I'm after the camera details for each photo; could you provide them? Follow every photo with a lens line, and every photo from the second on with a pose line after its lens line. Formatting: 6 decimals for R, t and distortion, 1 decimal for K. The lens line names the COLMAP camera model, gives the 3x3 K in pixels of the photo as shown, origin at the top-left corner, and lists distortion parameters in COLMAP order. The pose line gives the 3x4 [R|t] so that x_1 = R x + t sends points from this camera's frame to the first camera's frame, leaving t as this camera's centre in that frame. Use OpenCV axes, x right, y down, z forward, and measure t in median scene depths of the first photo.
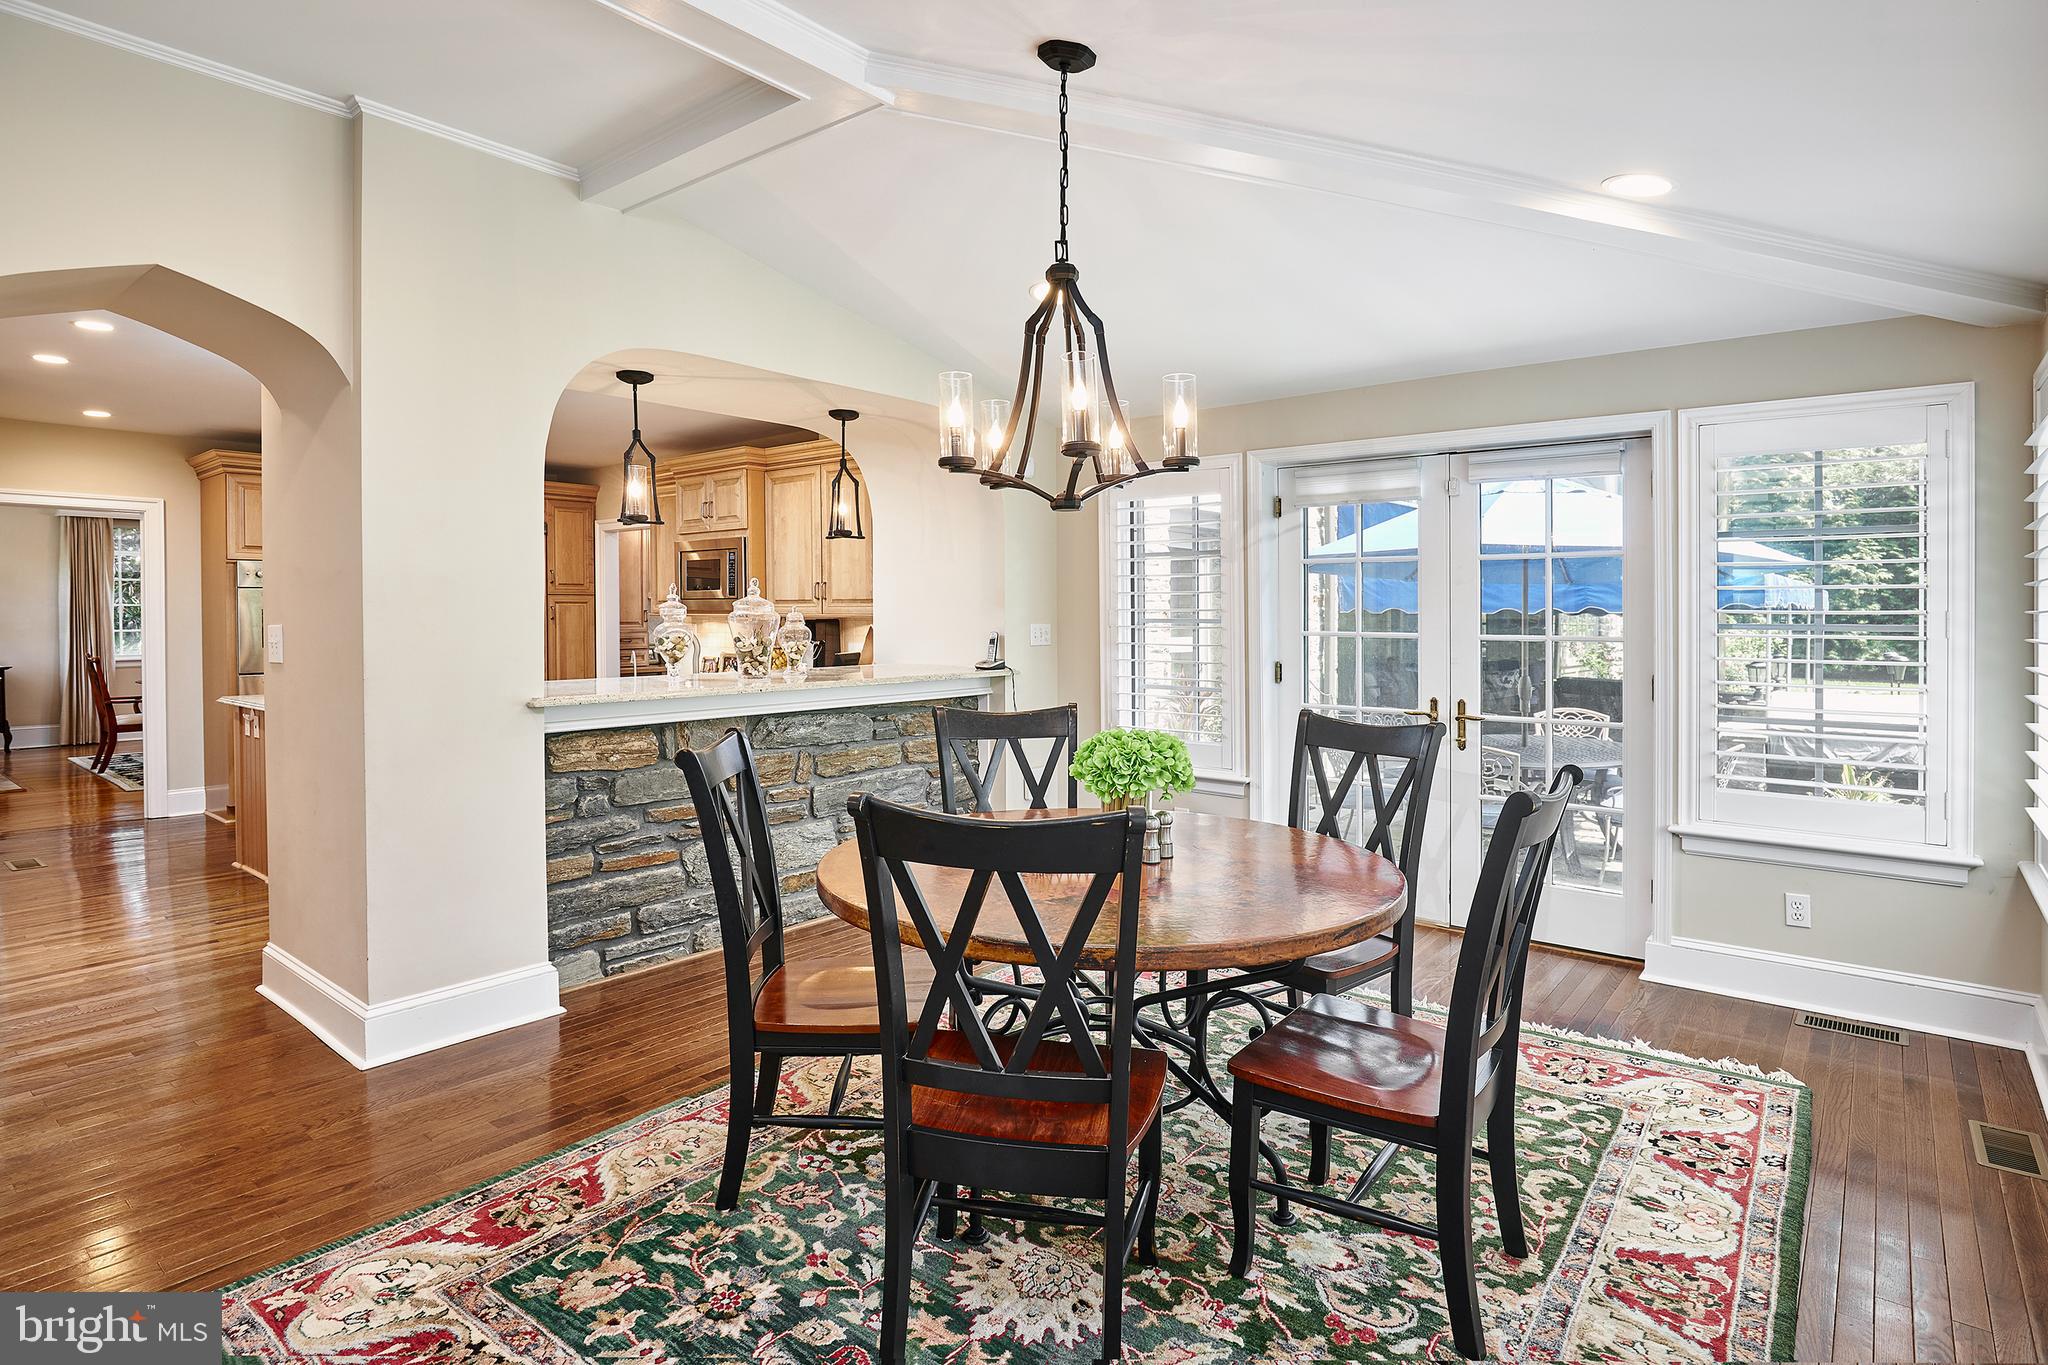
lens RADIAL K [[1112.9, 0, 1013.1], [0, 1112.9, 624.4], [0, 0, 1]] dist [0.000461, 0.000000]
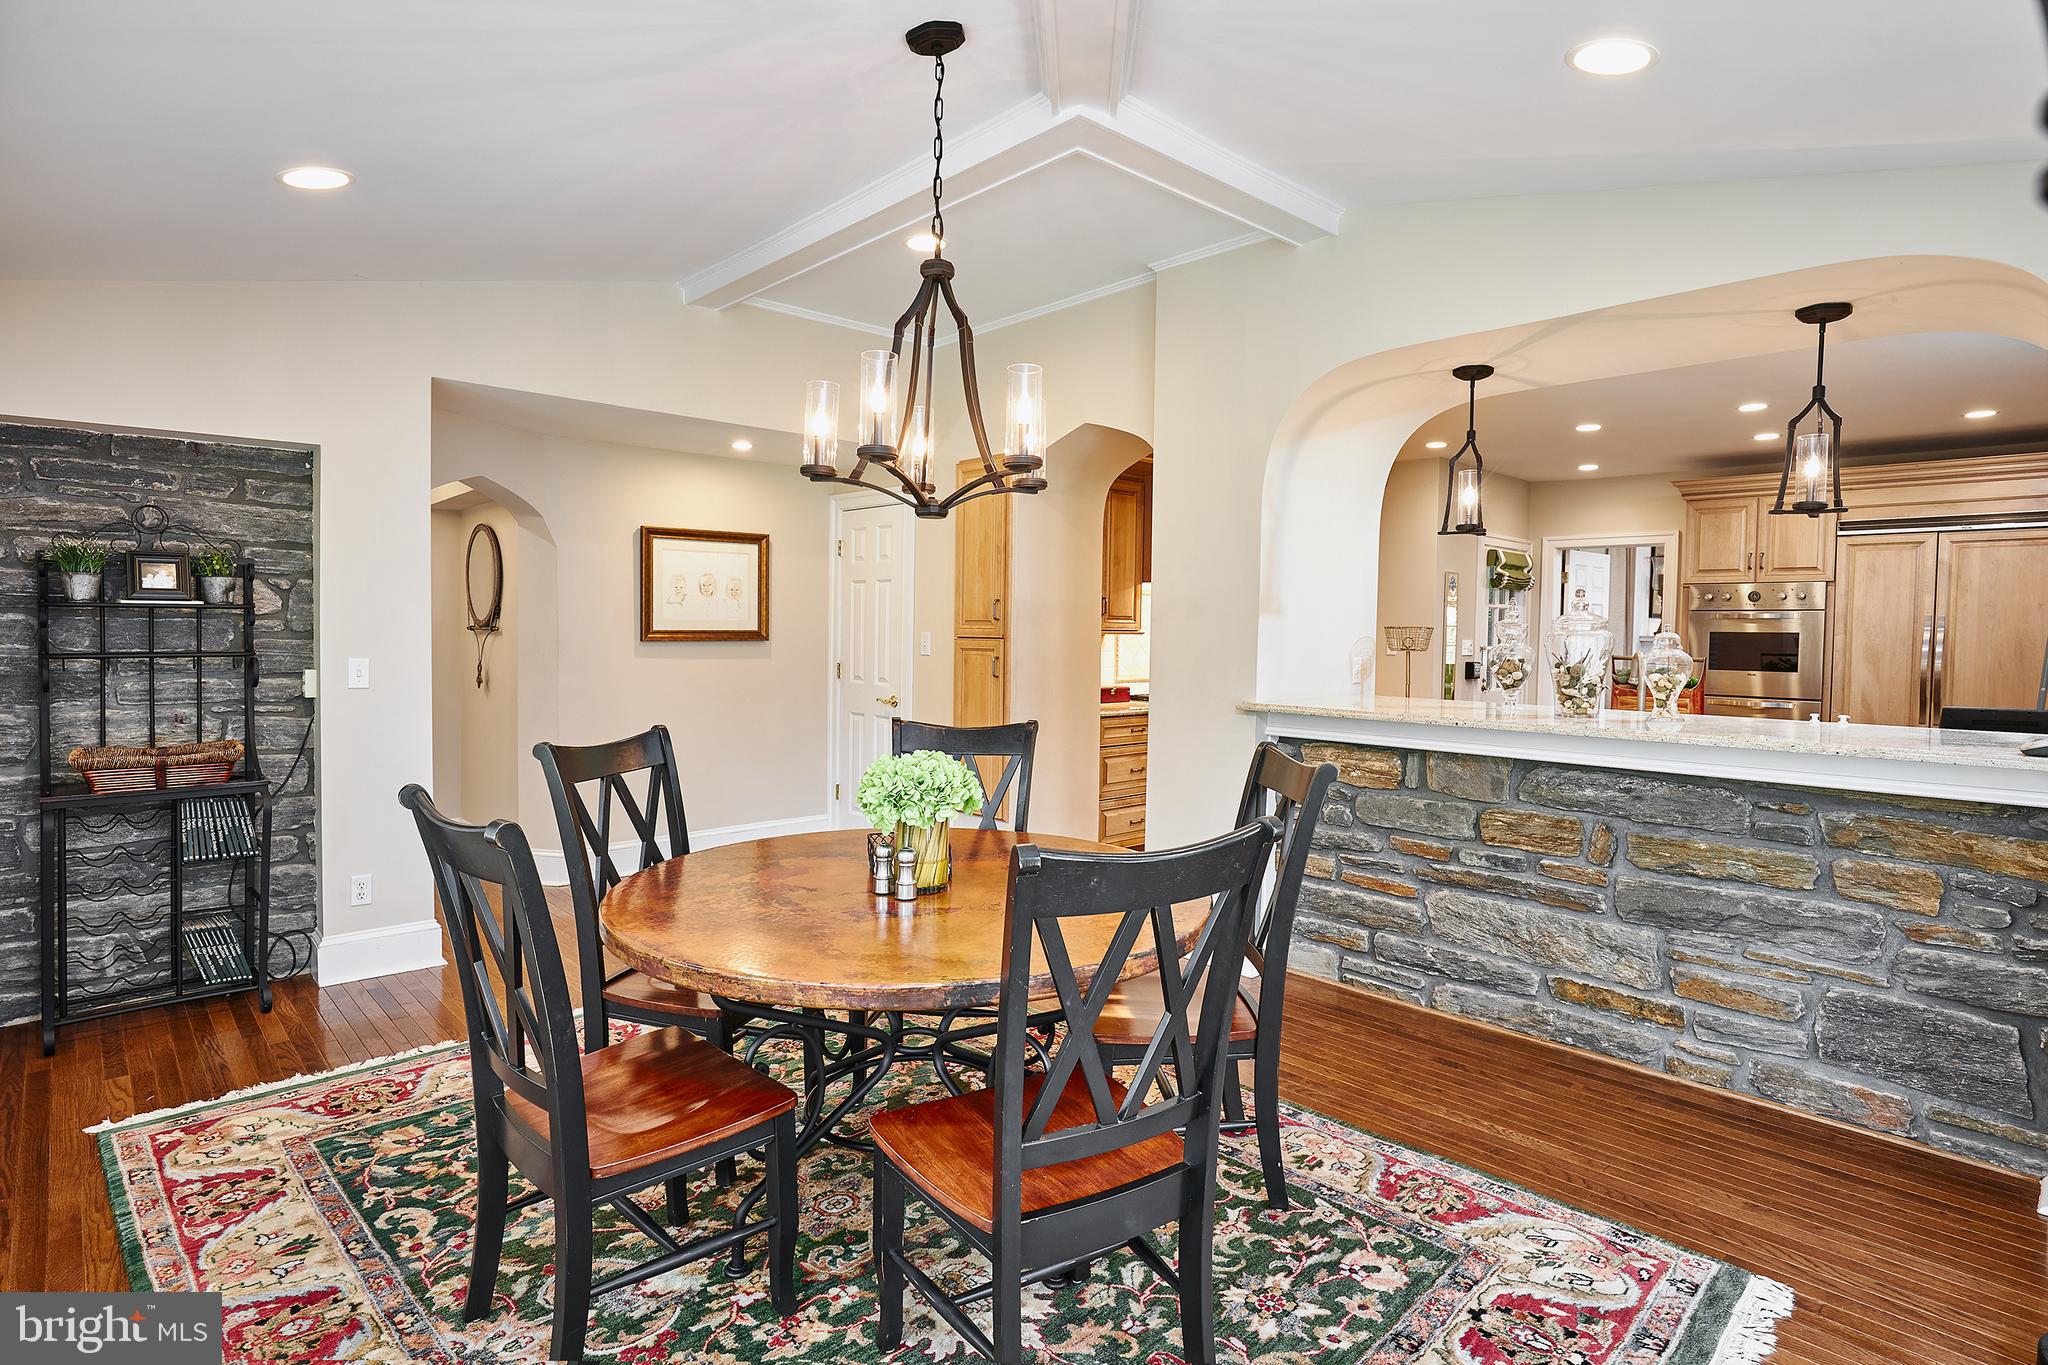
lens RADIAL K [[1112.9, 0, 1028.0], [0, 1112.9, 684.4], [0, 0, 1]] dist [0.000461, 0.000000]
pose [[-0.160892, 0.049460, -0.985732, 0.676839], [-0.026427, 0.998170, 0.054397, -0.006879], [0.986618, 0.034802, -0.159291, 0.861907]]
